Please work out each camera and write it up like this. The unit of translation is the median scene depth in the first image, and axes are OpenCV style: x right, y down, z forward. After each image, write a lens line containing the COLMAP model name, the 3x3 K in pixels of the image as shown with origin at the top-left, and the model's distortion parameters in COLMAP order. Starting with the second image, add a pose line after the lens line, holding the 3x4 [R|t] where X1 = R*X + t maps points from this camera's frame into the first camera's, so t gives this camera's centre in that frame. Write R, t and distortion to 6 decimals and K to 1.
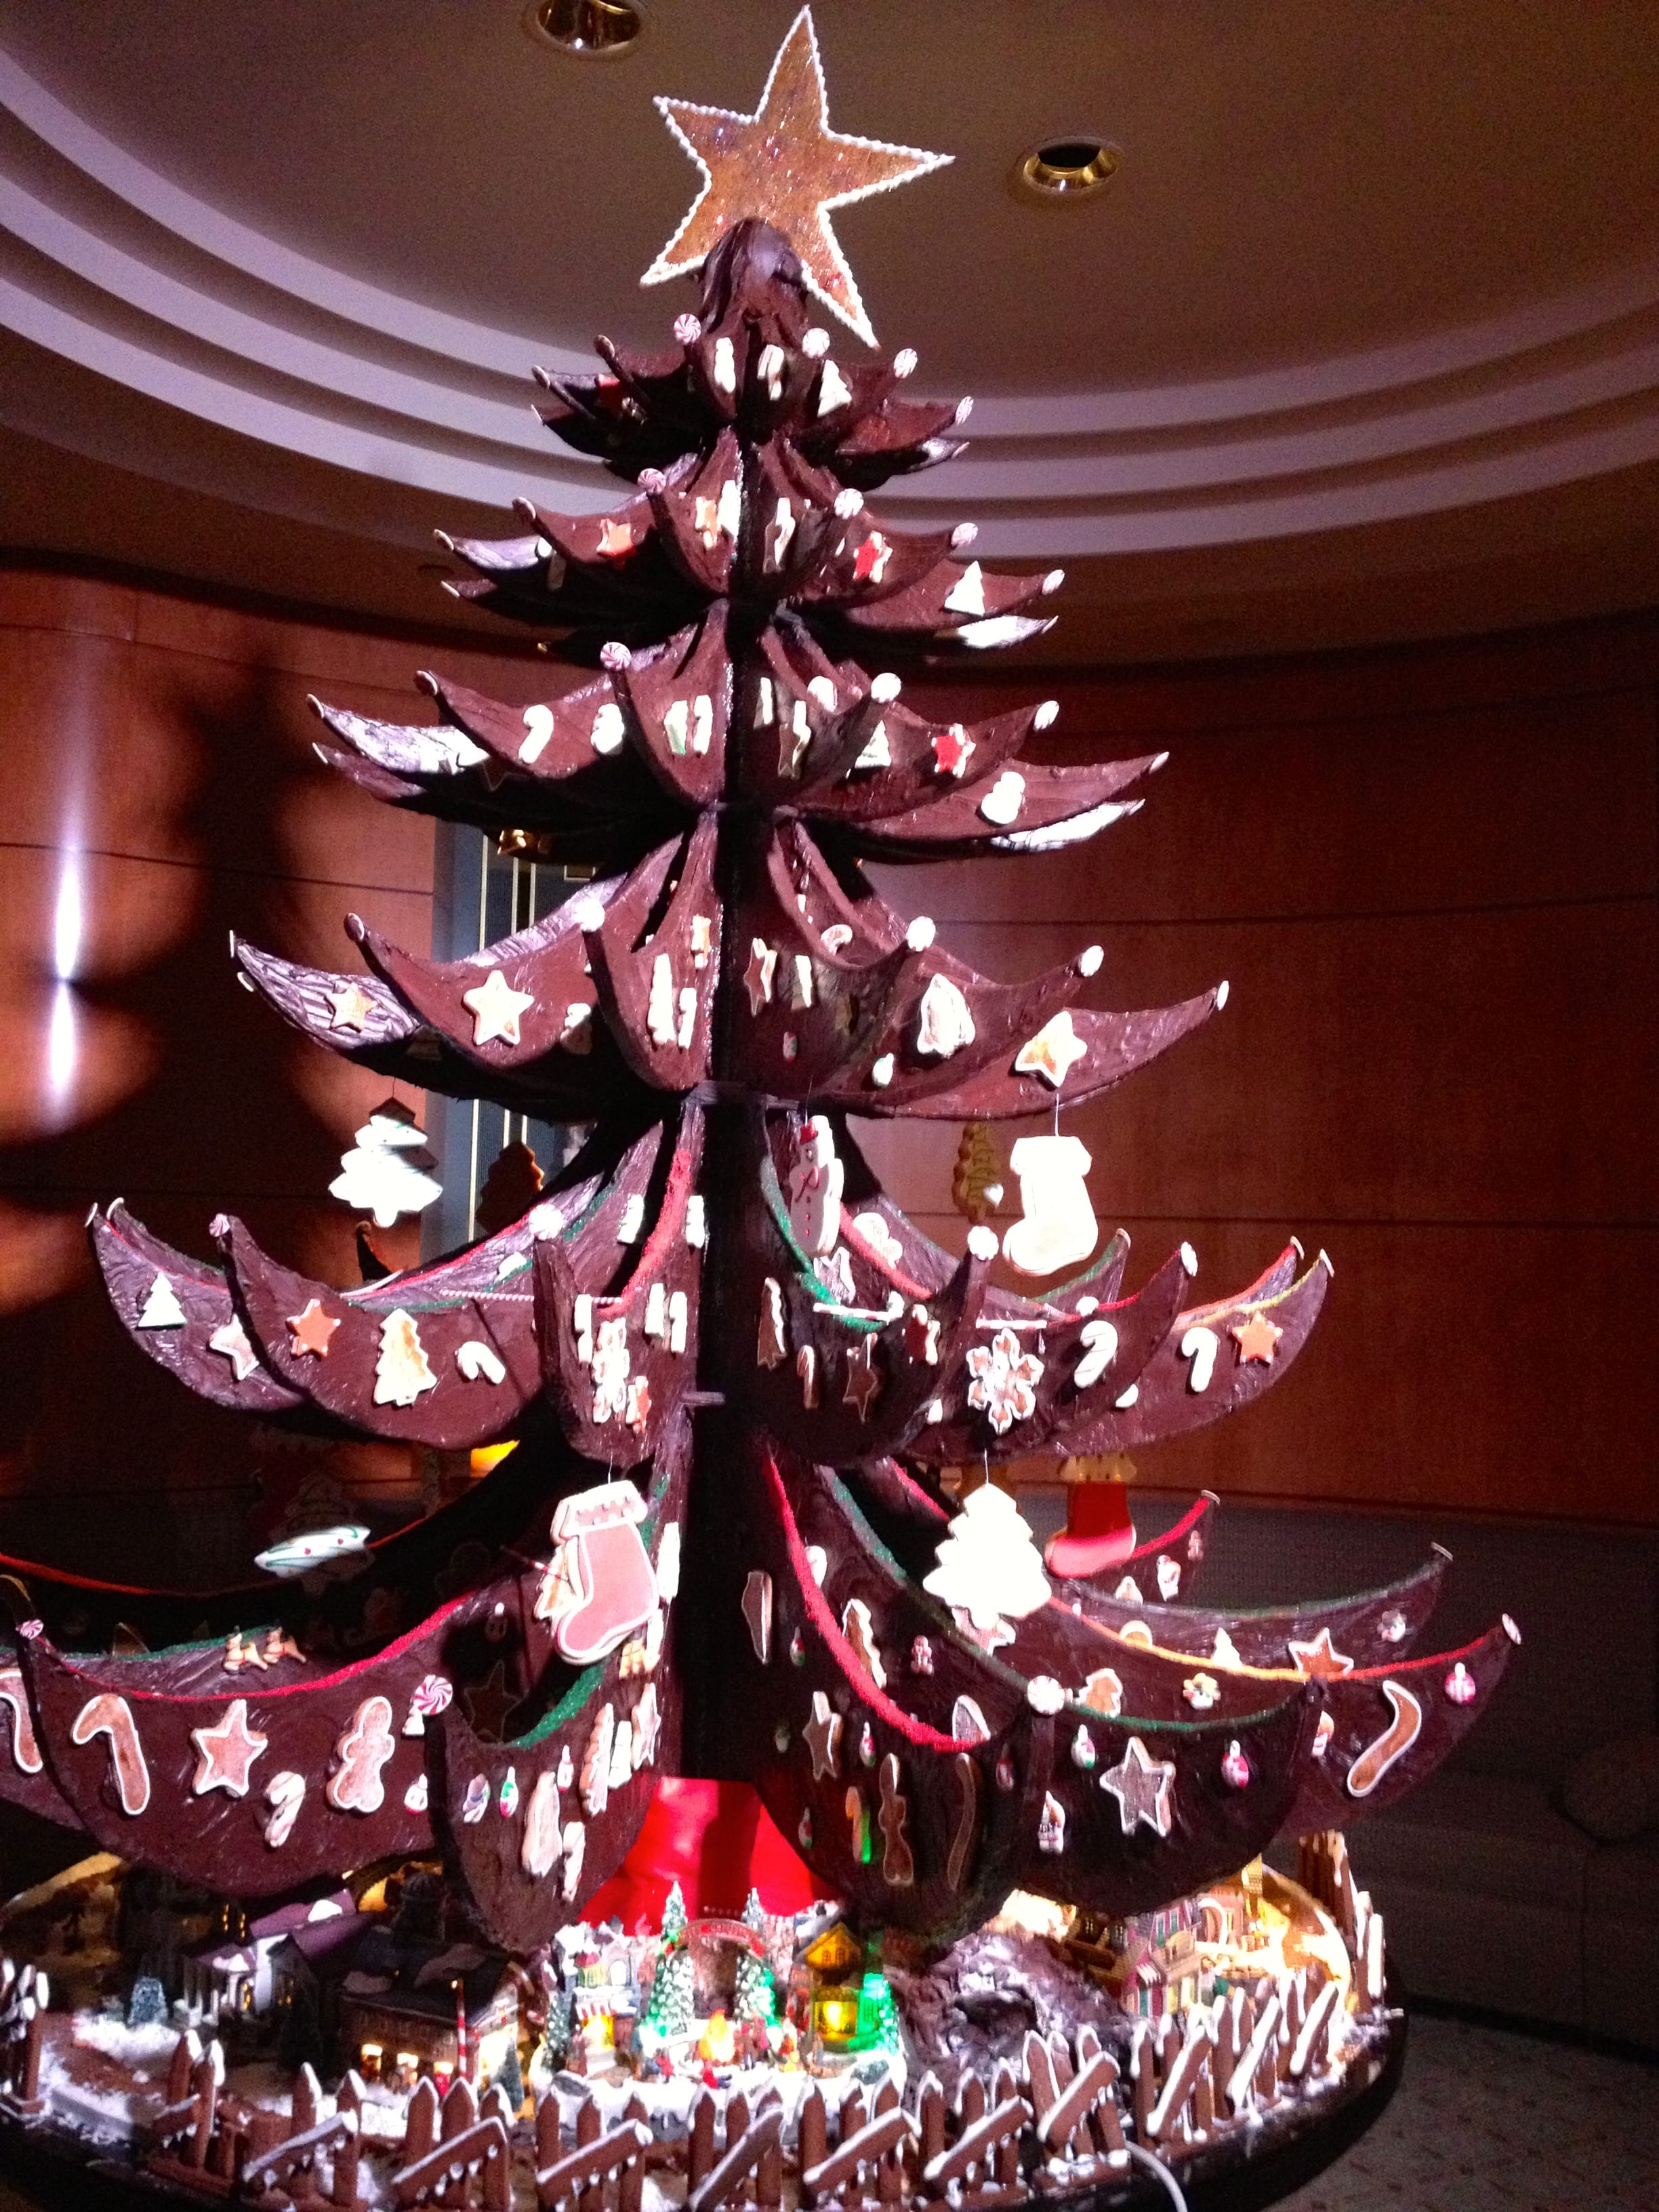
lens RADIAL K [[2115.6, 0, 829.5], [0, 2115.6, 1106.0], [0, 0, 1]] dist [0.144981, -0.286753]
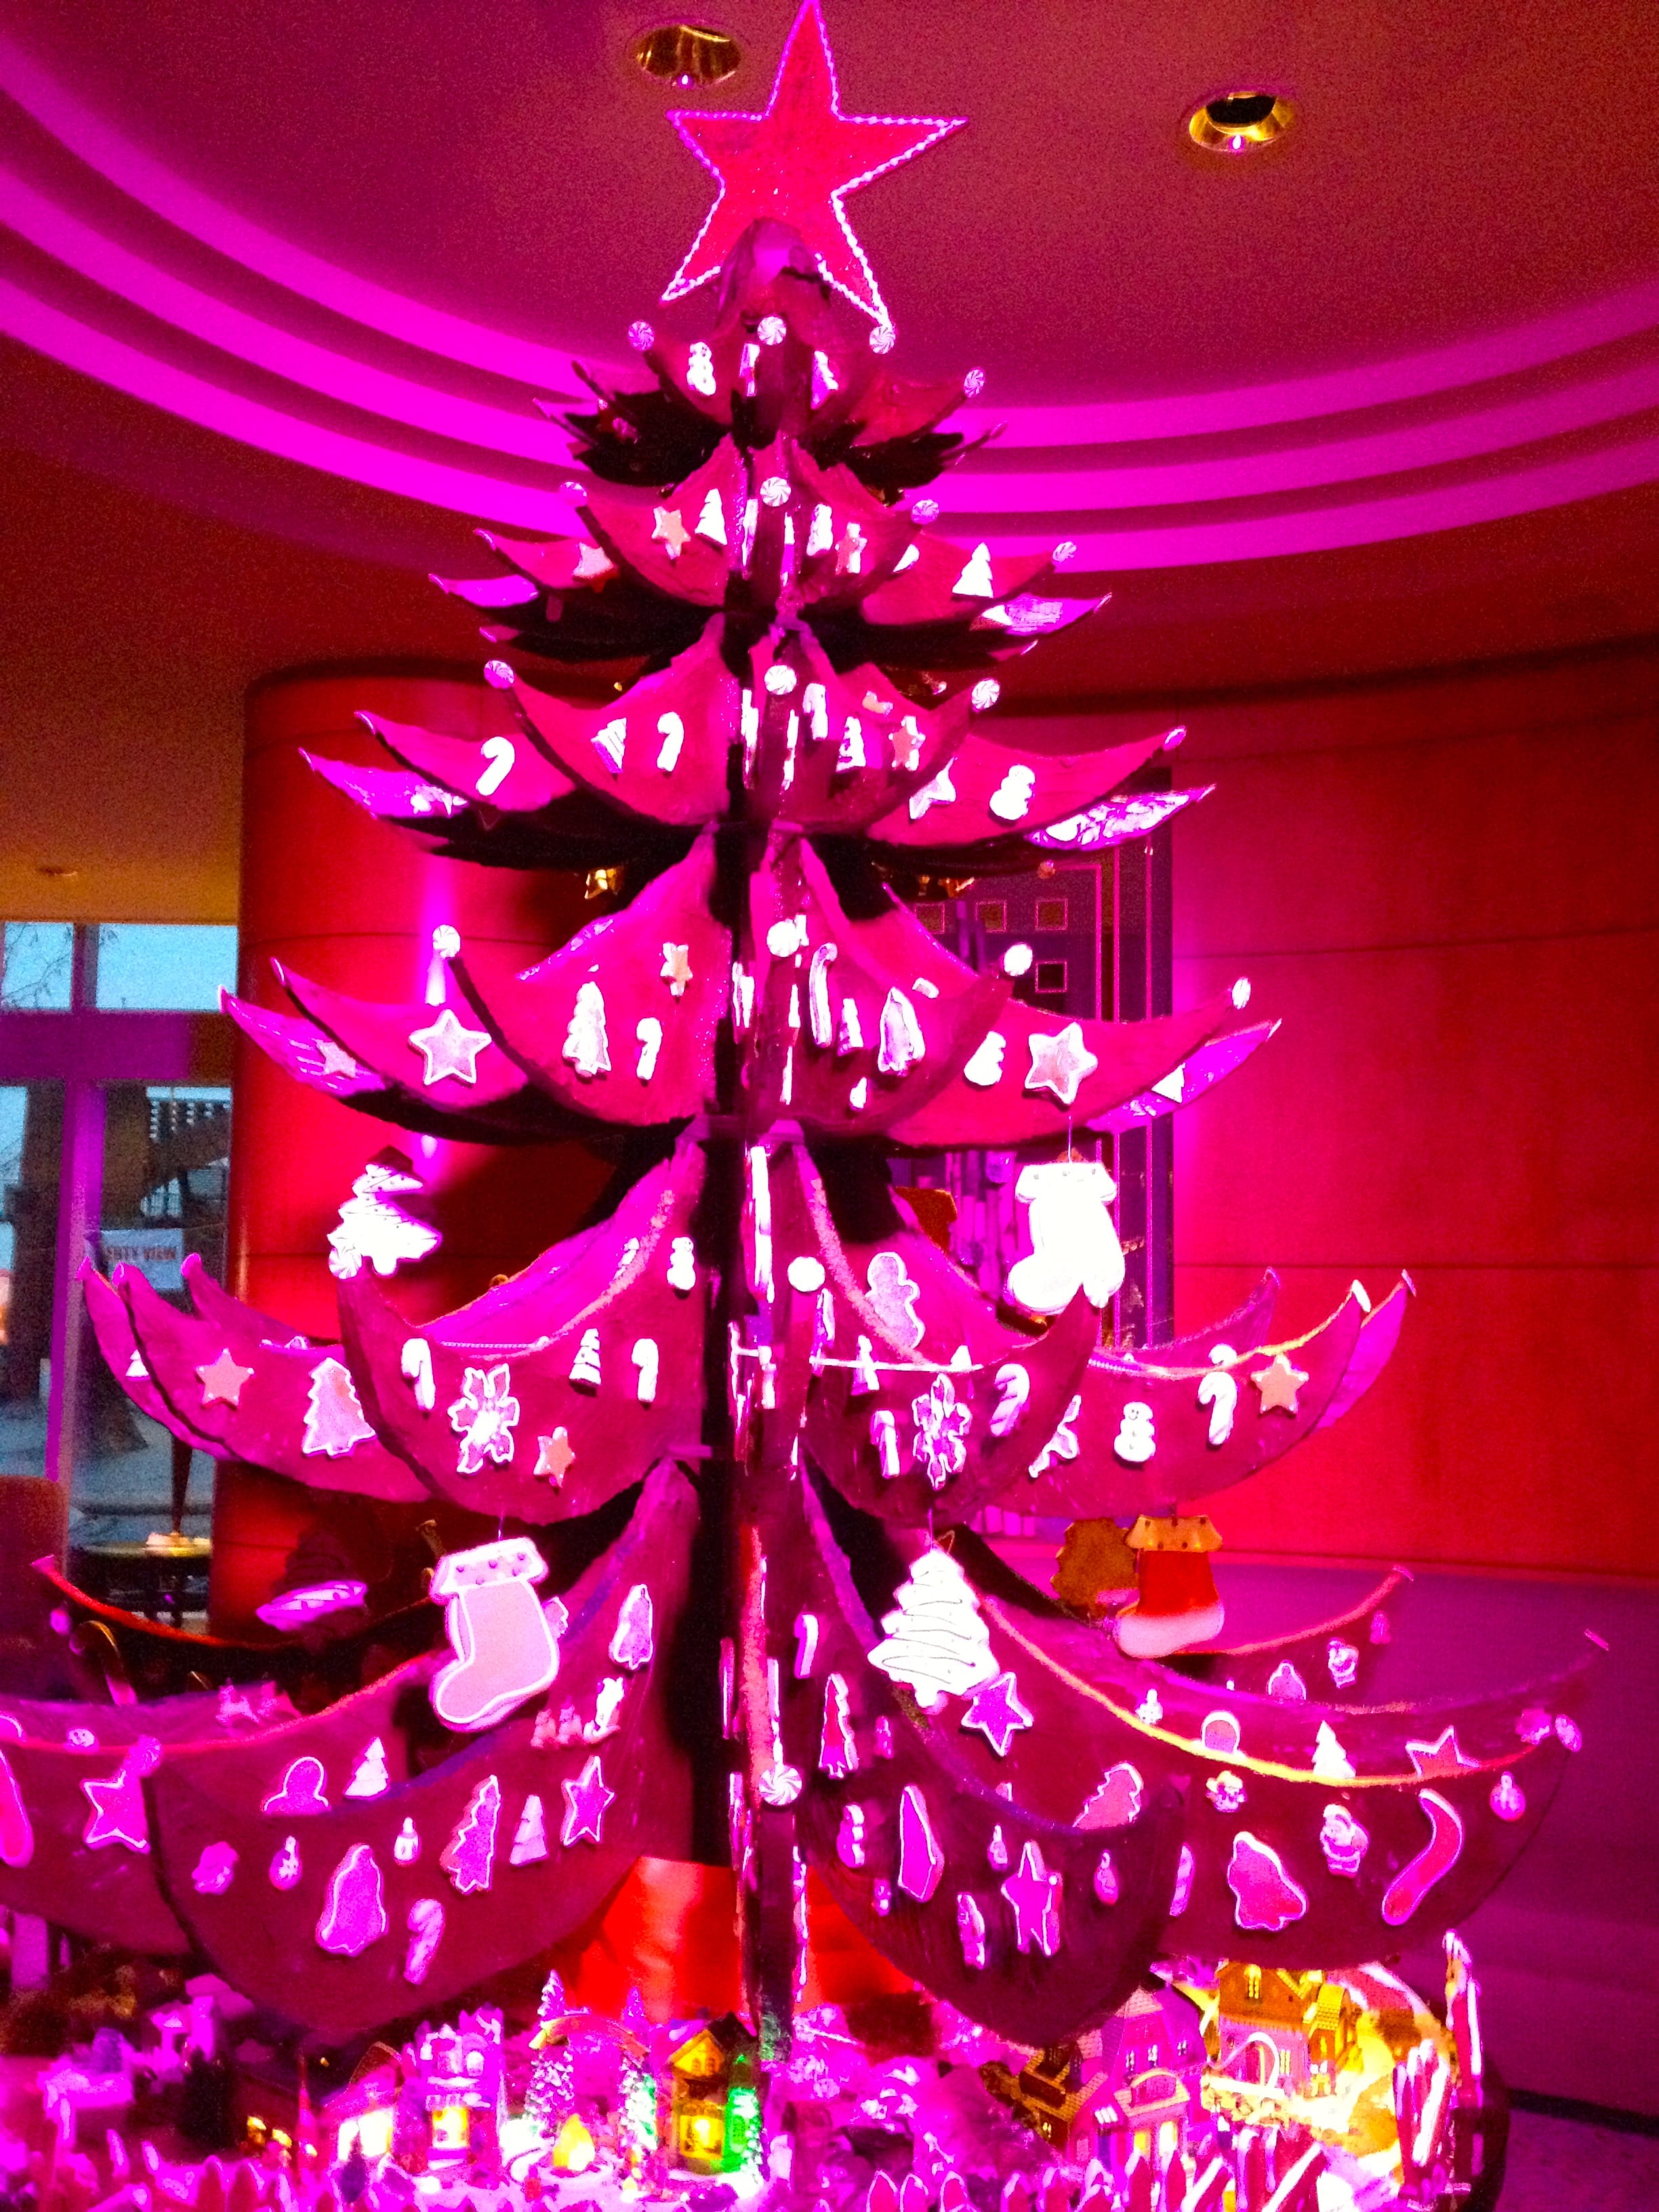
lens RADIAL K [[2115.6, 0, 829.5], [0, 2115.6, 1106.0], [0, 0, 1]] dist [0.144981, -0.286753]
pose [[0.958006, -0.043315, -0.283458, 0.296721], [0.034302, 0.998738, -0.036686, 0.022976], [0.284689, 0.025423, 0.958283, 0.119069]]
